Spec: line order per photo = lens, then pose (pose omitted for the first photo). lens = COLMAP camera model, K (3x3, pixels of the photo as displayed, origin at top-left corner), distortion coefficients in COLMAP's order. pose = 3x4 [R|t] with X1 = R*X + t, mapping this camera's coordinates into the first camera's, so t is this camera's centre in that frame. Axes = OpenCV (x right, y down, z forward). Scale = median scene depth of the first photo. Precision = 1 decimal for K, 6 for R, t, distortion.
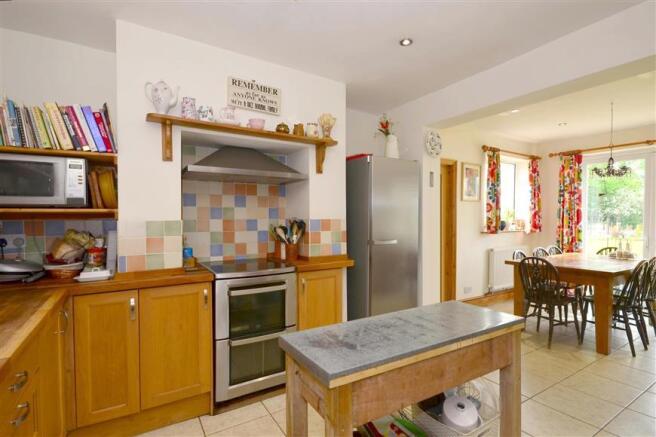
lens RADIAL K [[329.4, 0, 329.0], [0, 329.4, 223.3], [0, 0, 1]] dist [0.032328, 0.000034]
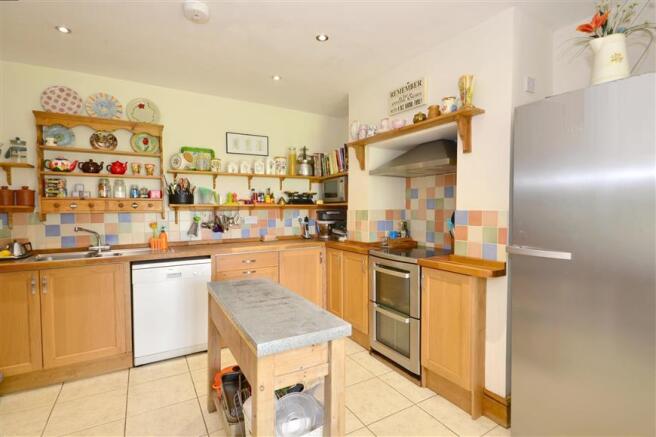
lens RADIAL K [[319.0, 0, 328.0], [0, 319.0, 218.5], [0, 0, 1]] dist [-0.000830, -0.000015]
pose [[-0.012650, 0.035973, -0.999273, 0.860767], [-0.021278, 0.999117, 0.036237, -0.015855], [0.999694, 0.021721, -0.011873, 0.774358]]
